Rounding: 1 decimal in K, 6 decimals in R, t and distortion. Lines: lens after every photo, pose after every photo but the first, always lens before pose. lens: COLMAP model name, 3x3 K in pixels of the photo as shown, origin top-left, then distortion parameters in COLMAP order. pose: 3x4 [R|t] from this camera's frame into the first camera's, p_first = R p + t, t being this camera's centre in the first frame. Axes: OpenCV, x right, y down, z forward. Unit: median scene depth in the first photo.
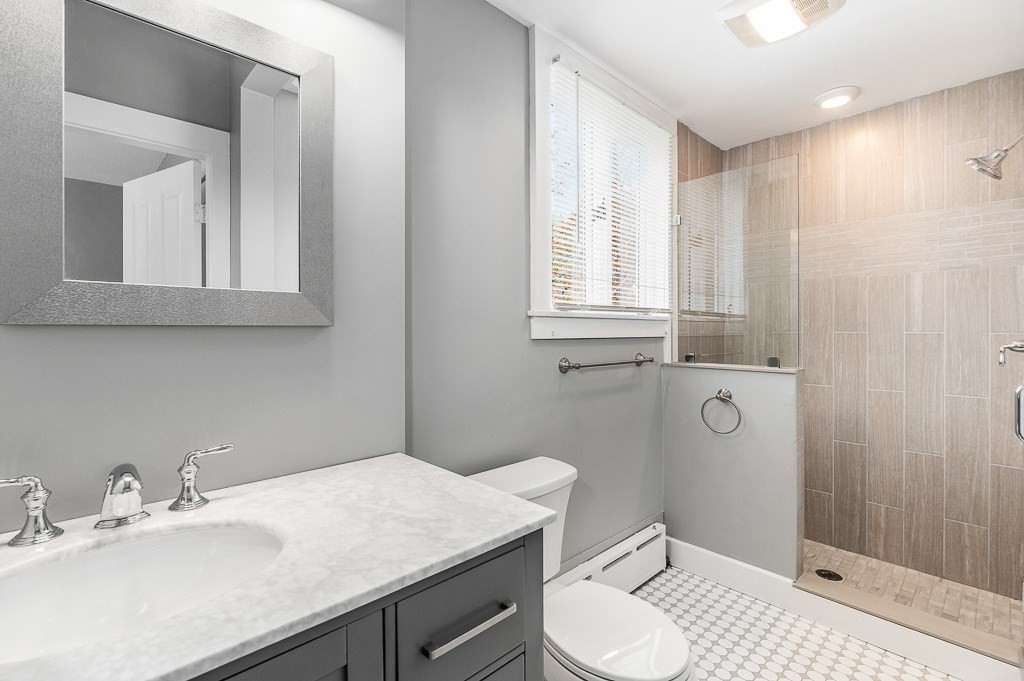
lens RADIAL K [[459.2, 0, 508.2], [0, 459.2, 333.0], [0, 0, 1]] dist [0.003157, -0.001123]
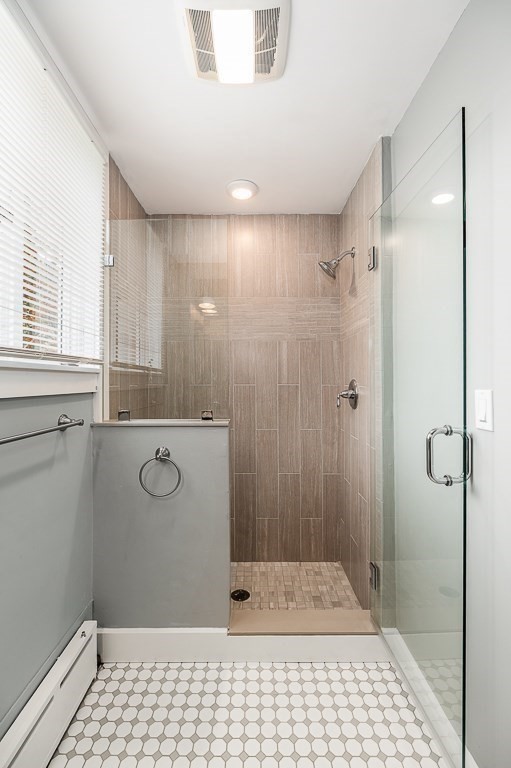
lens RADIAL K [[344.4, 0, 251.4], [0, 344.4, 377.1], [0, 0, 1]] dist [0.003157, -0.001123]
pose [[0.691699, 0.007926, 0.722142, 0.085761], [0.004526, 0.999873, -0.015310, -0.008793], [-0.722171, 0.013858, 0.691575, 0.373554]]
